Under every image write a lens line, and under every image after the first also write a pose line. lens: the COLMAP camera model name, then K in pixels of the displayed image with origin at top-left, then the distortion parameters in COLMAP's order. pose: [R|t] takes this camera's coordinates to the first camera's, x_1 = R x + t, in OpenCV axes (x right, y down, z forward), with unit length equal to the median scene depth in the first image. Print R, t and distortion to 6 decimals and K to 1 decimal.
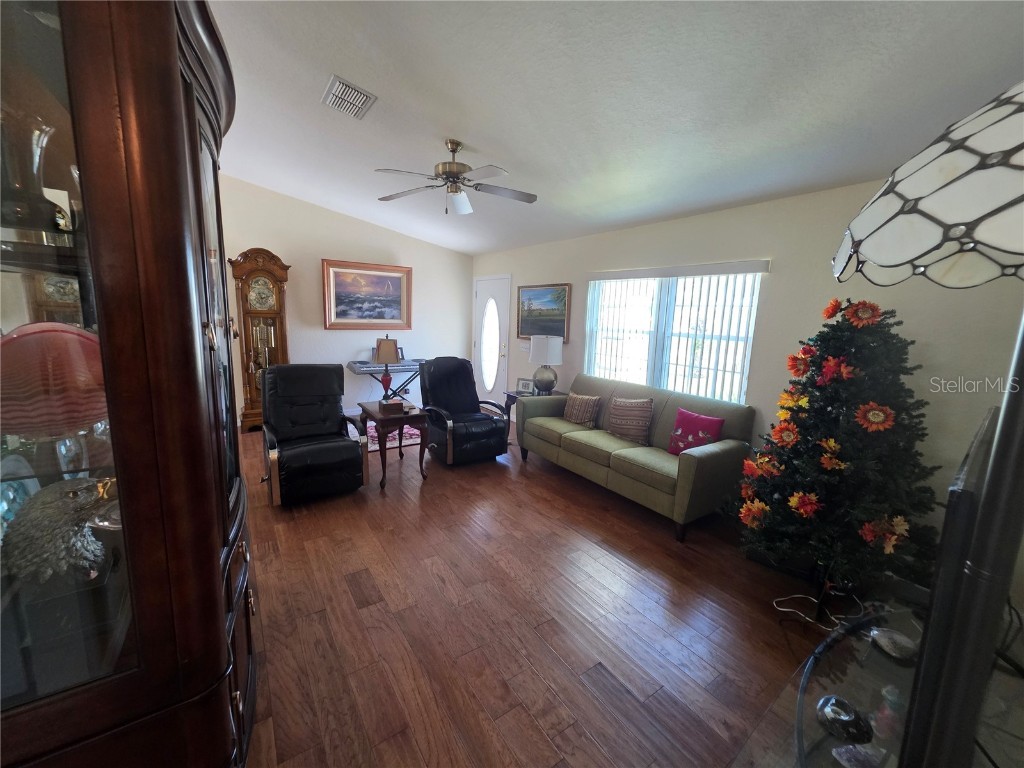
lens RADIAL K [[408.1, 0, 509.7], [0, 408.1, 384.1], [0, 0, 1]] dist [-0.001696, 0.000202]
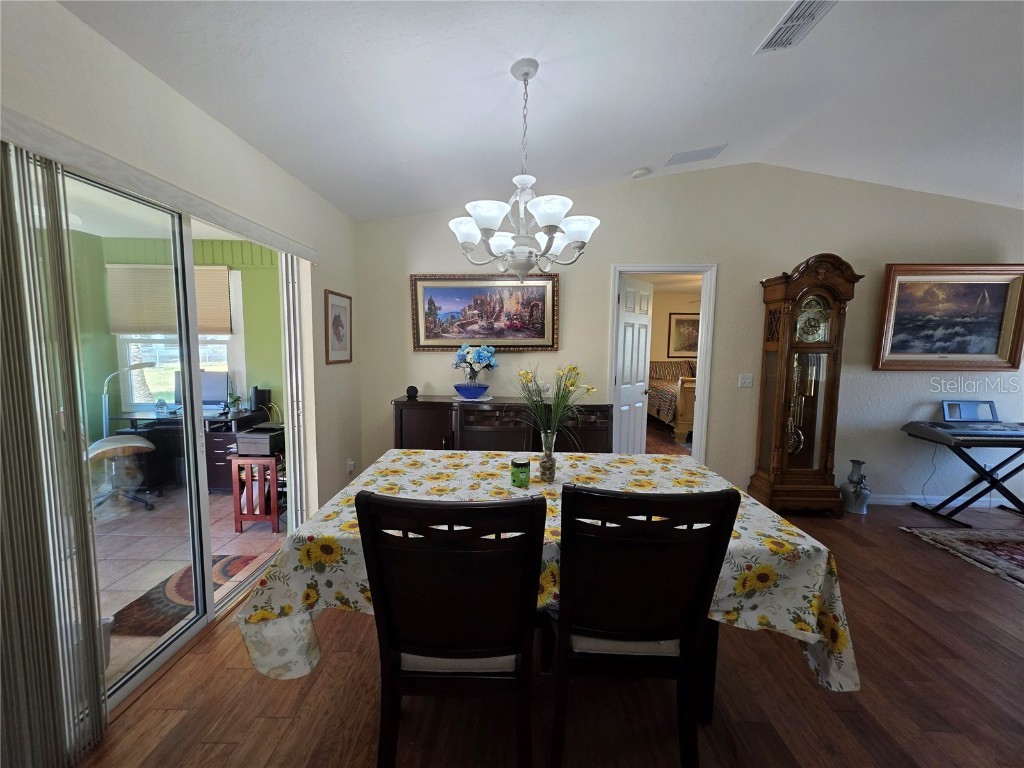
lens RADIAL K [[408.1, 0, 516.4], [0, 408.1, 380.7], [0, 0, 1]] dist [-0.001696, 0.000202]
pose [[0.815715, 0.035175, -0.577383, -0.520671], [-0.078707, 0.995616, -0.050541, -0.037669], [0.573074, 0.086672, 0.814907, 0.133200]]
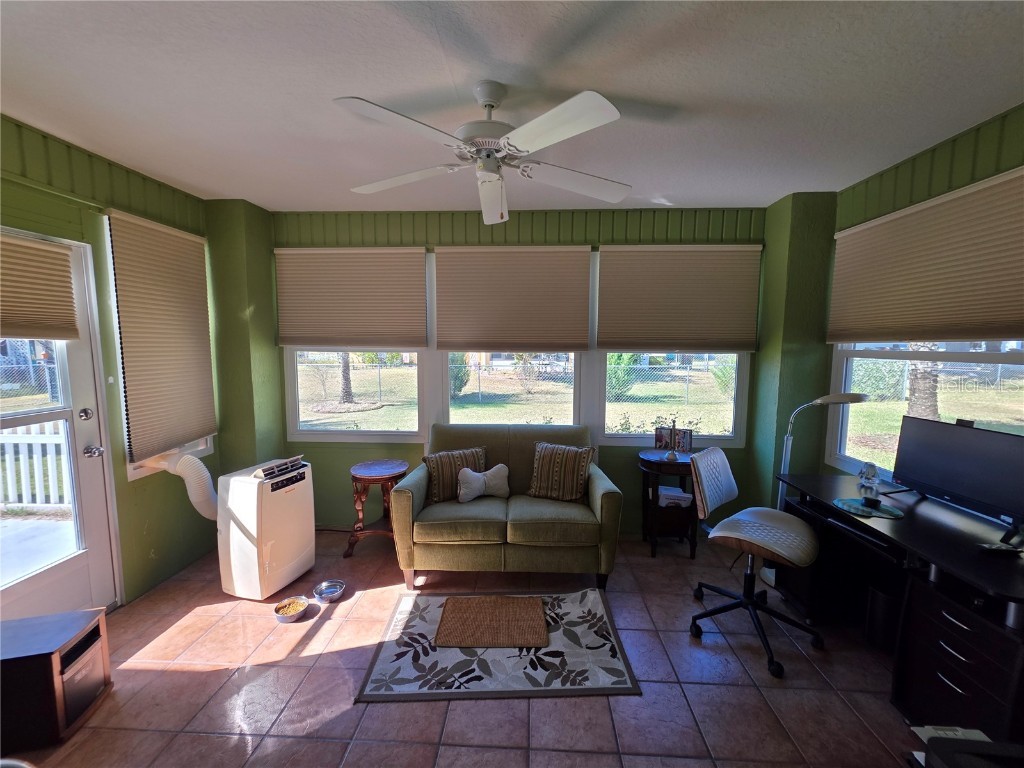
lens RADIAL K [[408.1, 0, 513.9], [0, 408.1, 383.5], [0, 0, 1]] dist [-0.001696, 0.000202]
pose [[-0.597618, 0.039937, -0.800786, -1.248872], [-0.148539, 0.975955, 0.159526, -0.104646], [0.787902, 0.214284, -0.577316, 0.422341]]
